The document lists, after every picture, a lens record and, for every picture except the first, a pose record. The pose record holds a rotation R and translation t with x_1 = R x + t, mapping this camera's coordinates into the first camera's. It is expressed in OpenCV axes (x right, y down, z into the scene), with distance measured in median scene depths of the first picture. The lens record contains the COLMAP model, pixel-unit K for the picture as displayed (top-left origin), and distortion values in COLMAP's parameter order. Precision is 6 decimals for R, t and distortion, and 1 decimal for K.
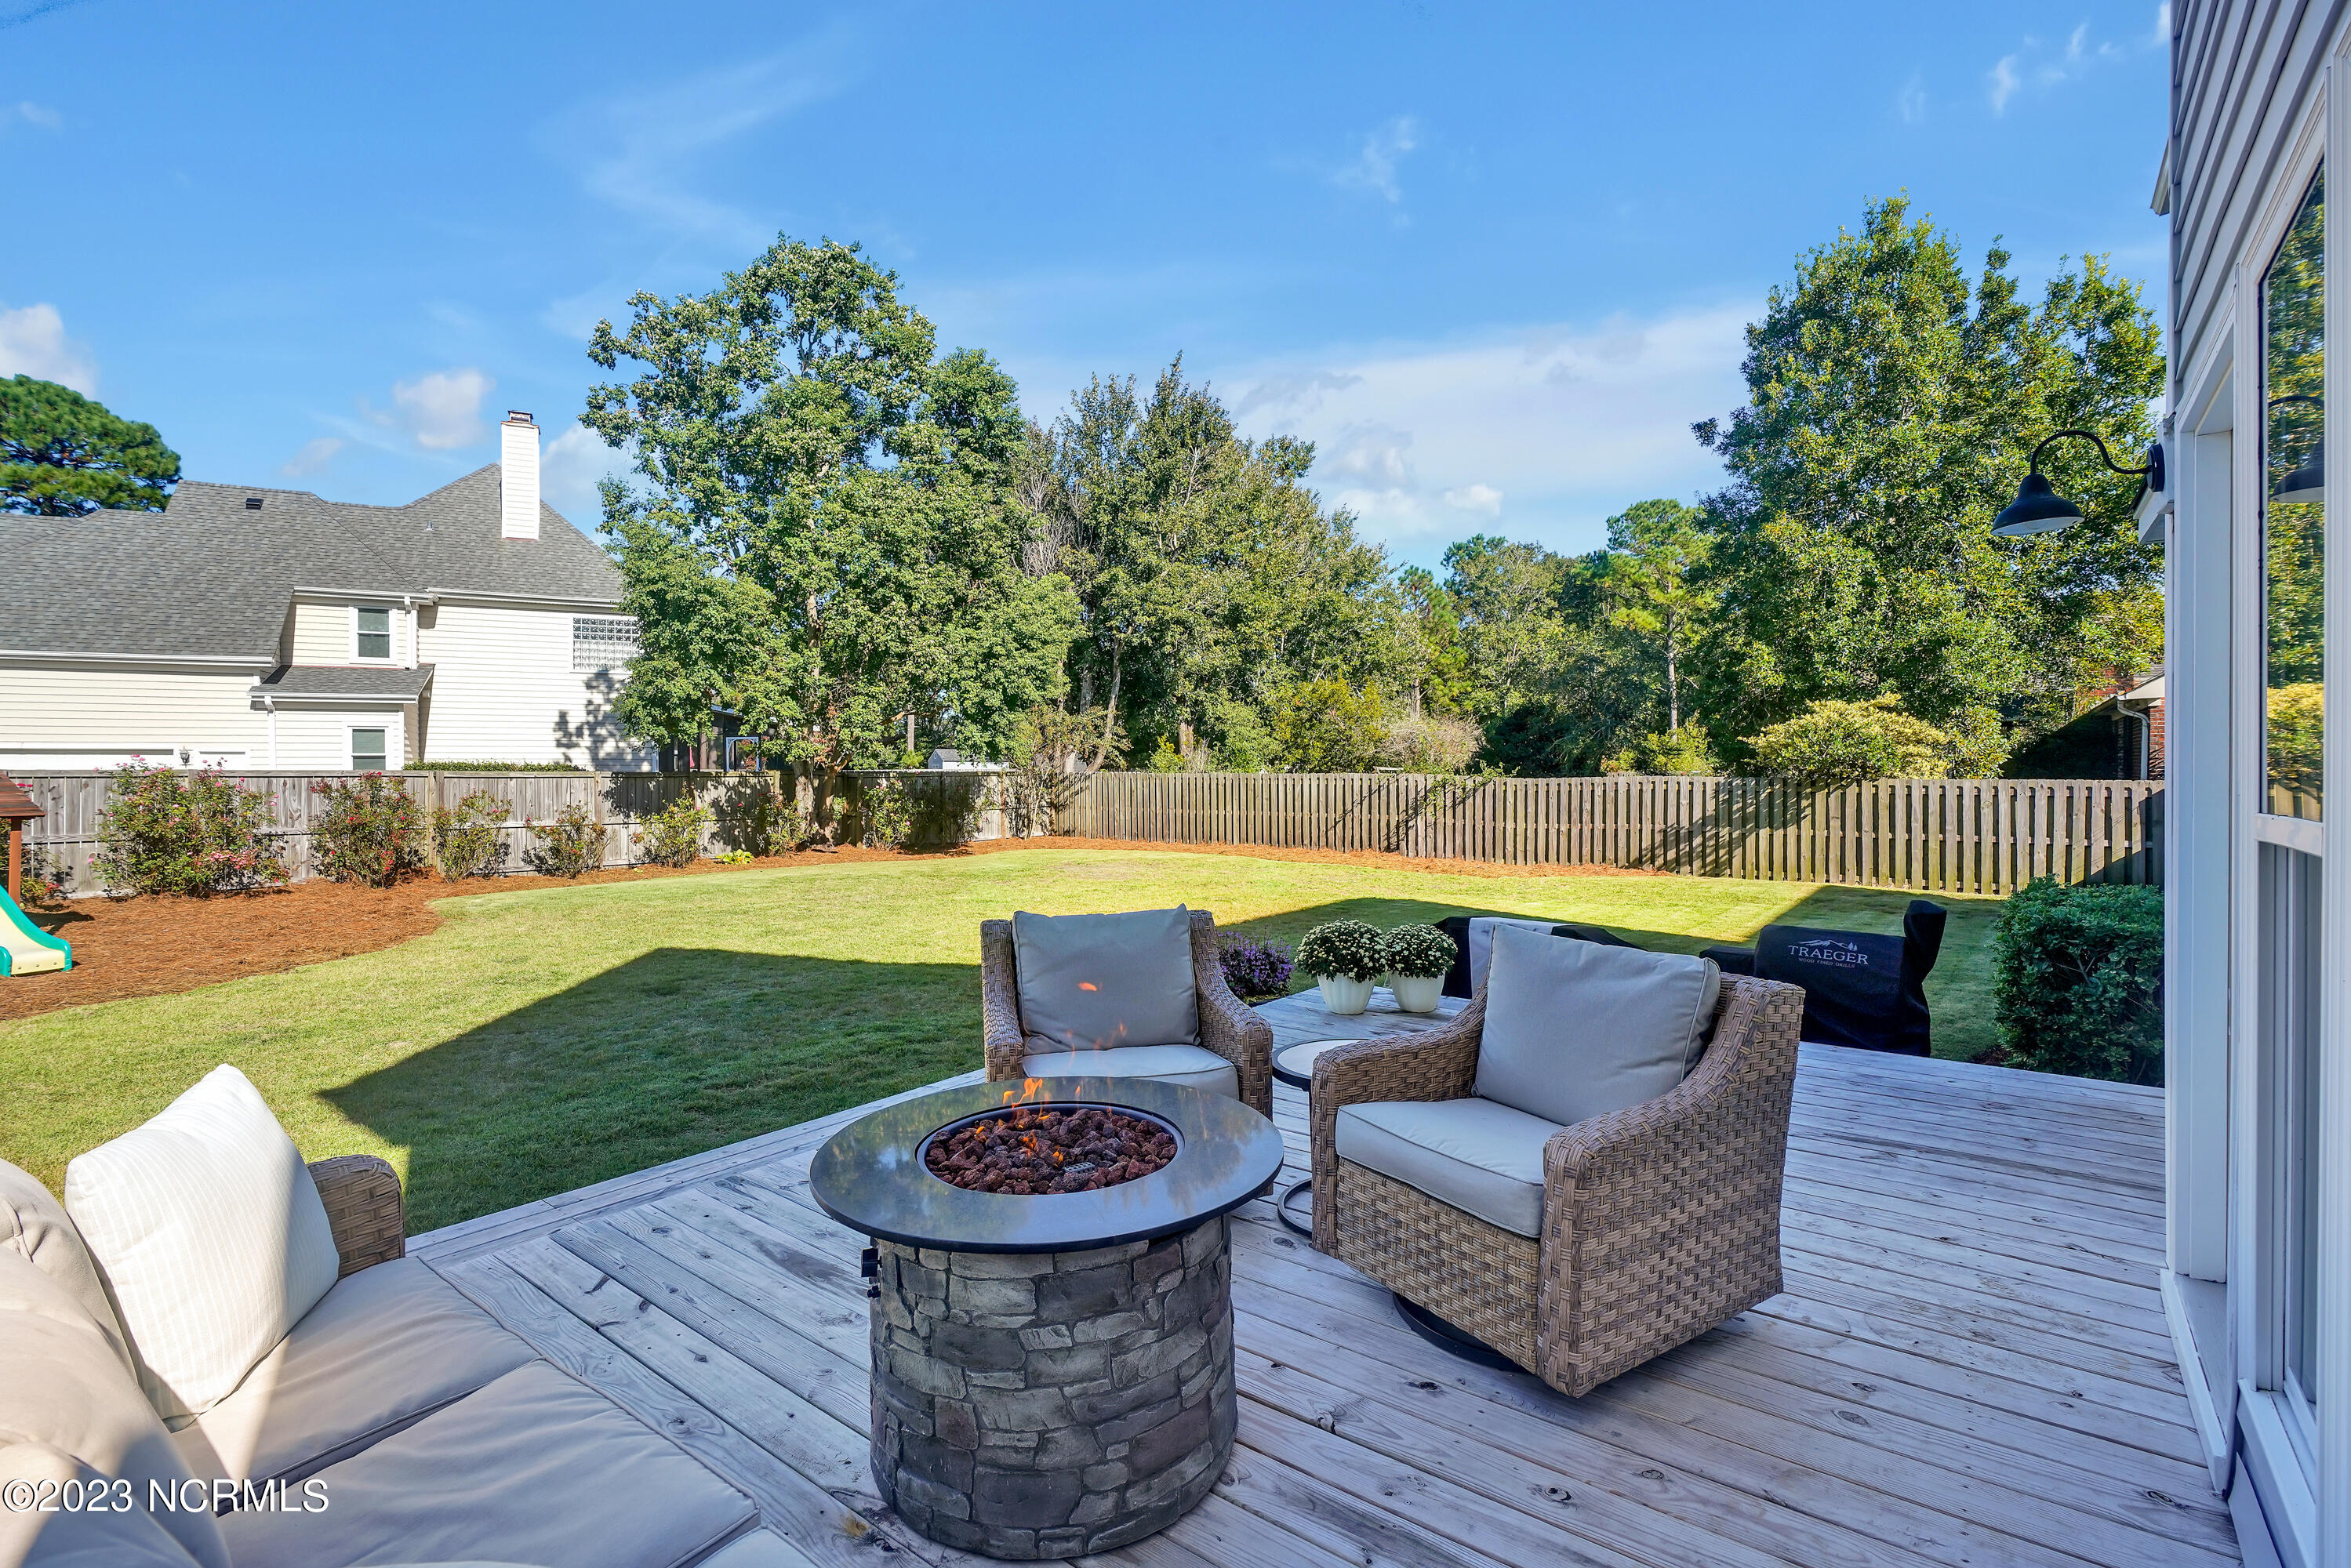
lens RADIAL K [[1064.0, 0, 1182.9], [0, 1064.0, 783.5], [0, 0, 1]] dist [-0.009362, 0.004519]
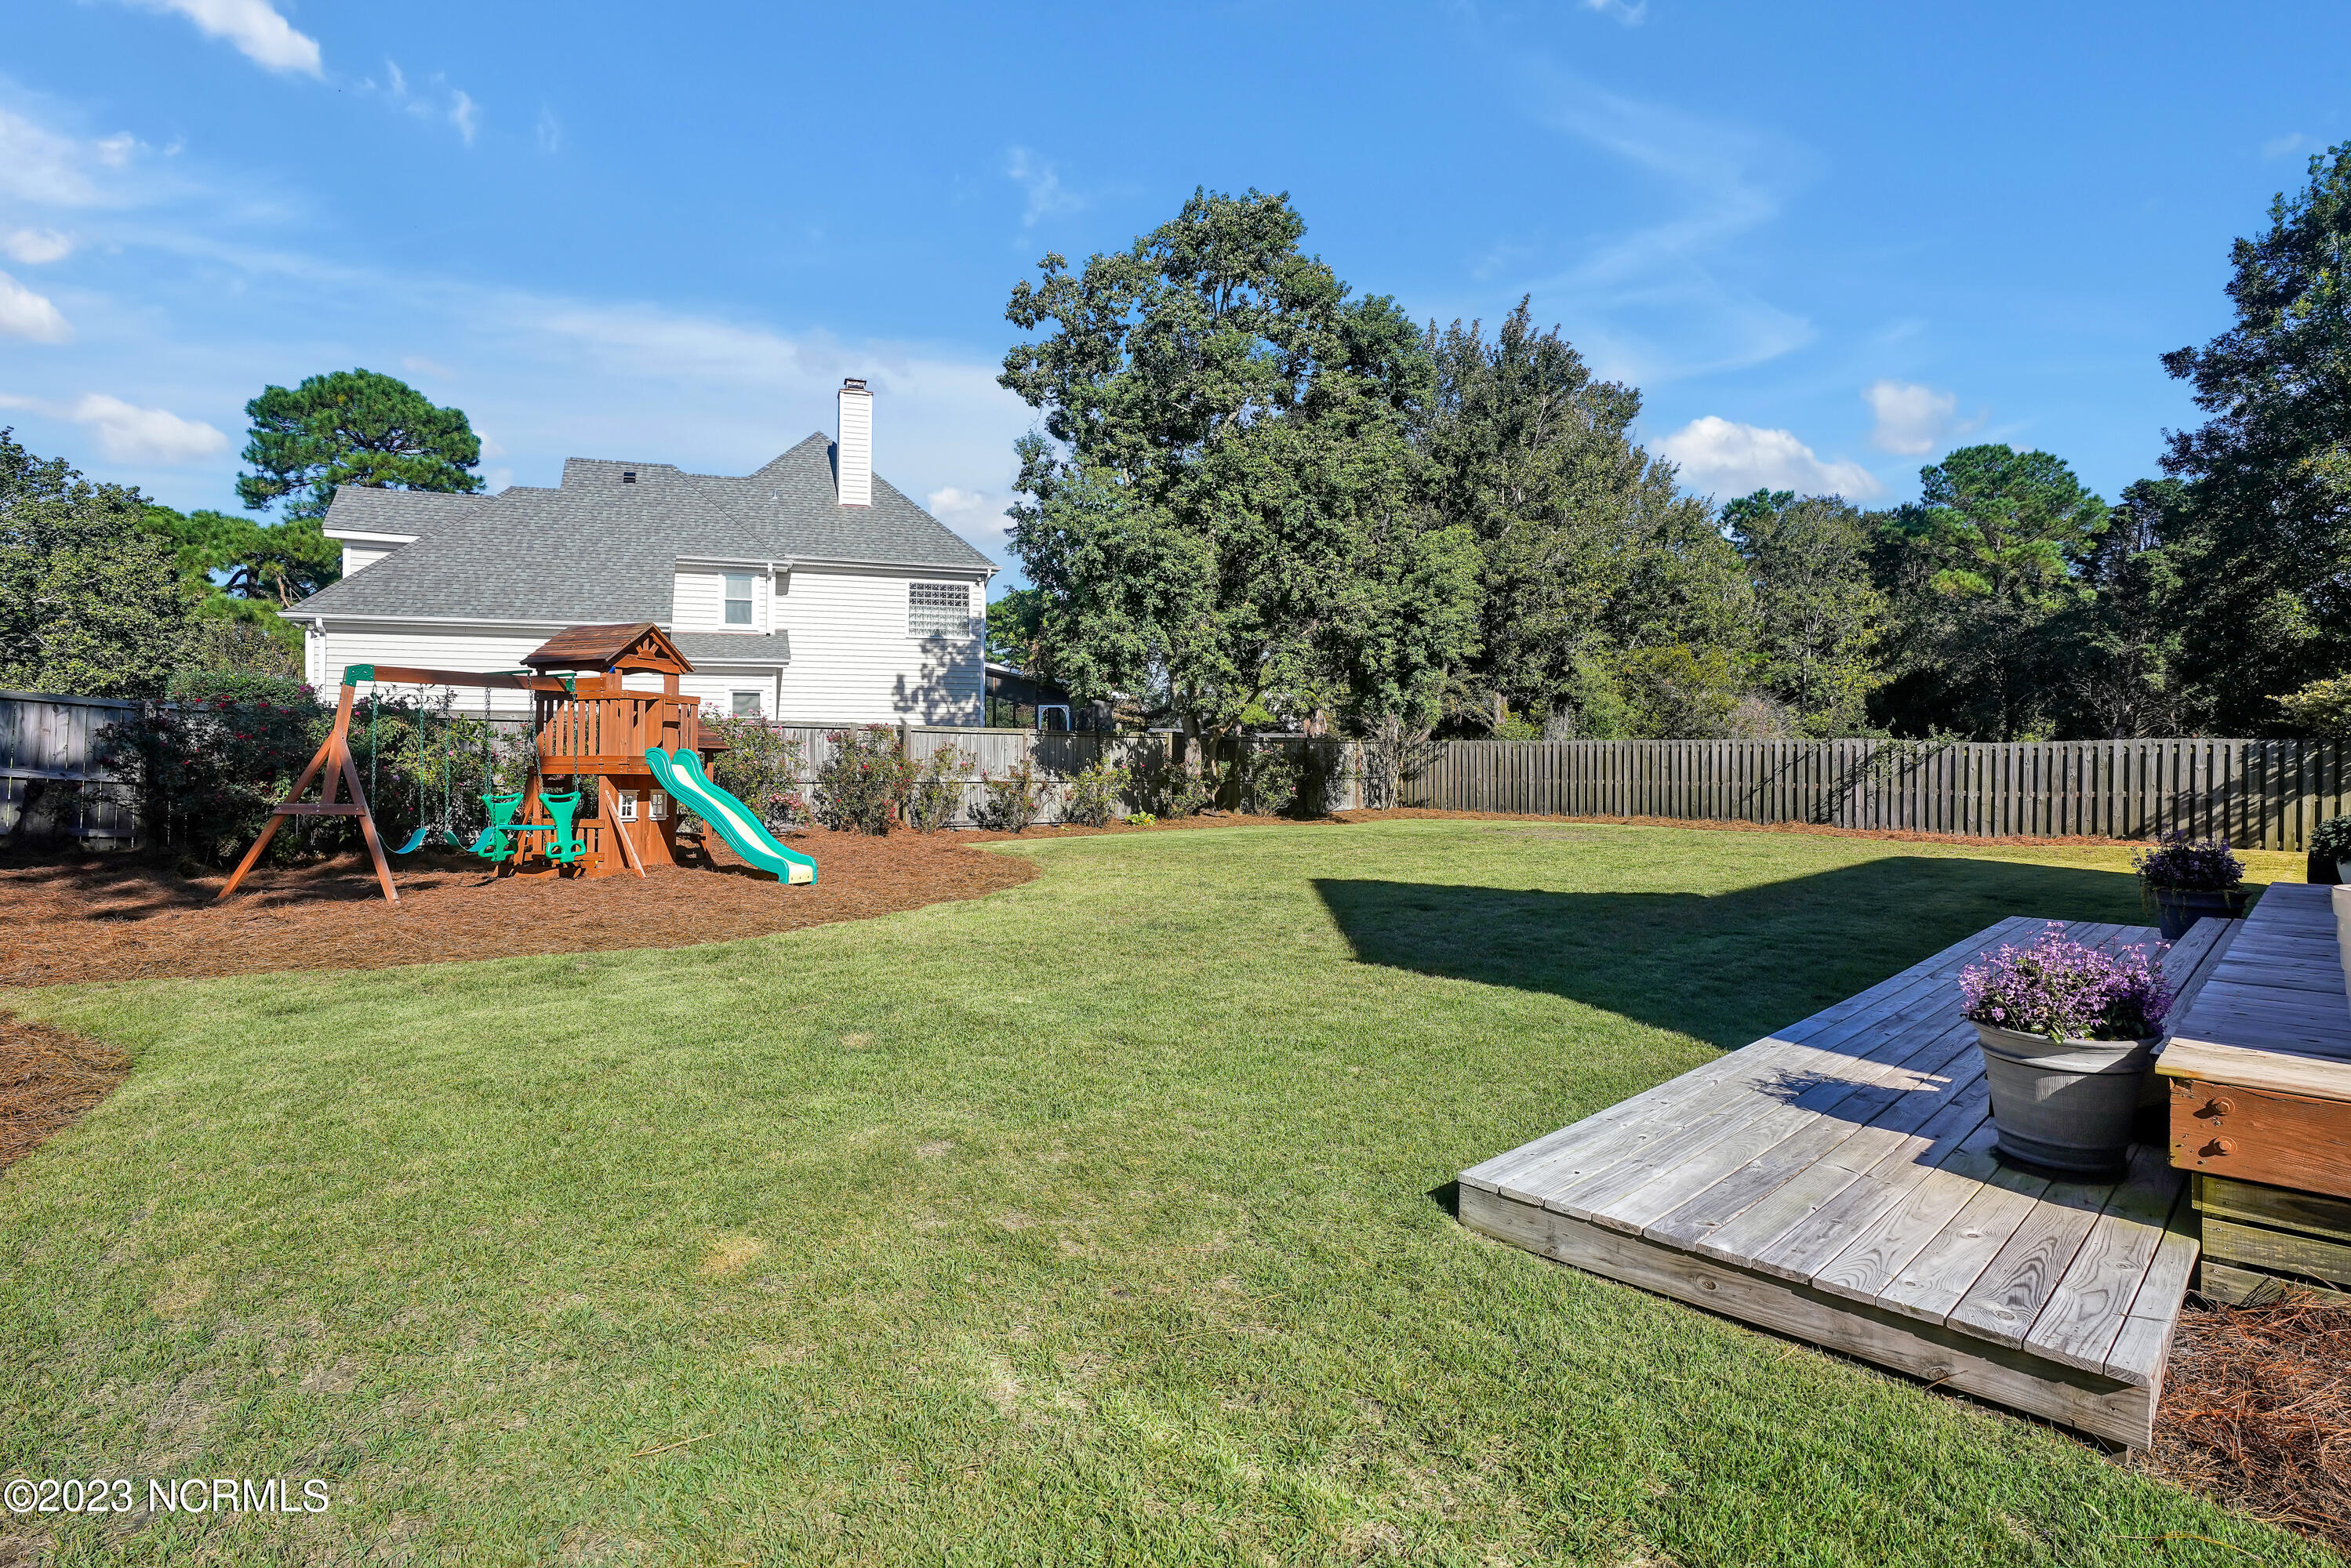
lens RADIAL K [[1173.4, 0, 1165.5], [0, 1173.4, 775.8], [0, 0, 1]] dist [-0.041874, 0.011179]
pose [[0.991825, 0.008174, -0.127343, -0.244753], [-0.008294, 0.999966, -0.000409, 0.028564], [0.127335, 0.001462, 0.991859, -0.070705]]
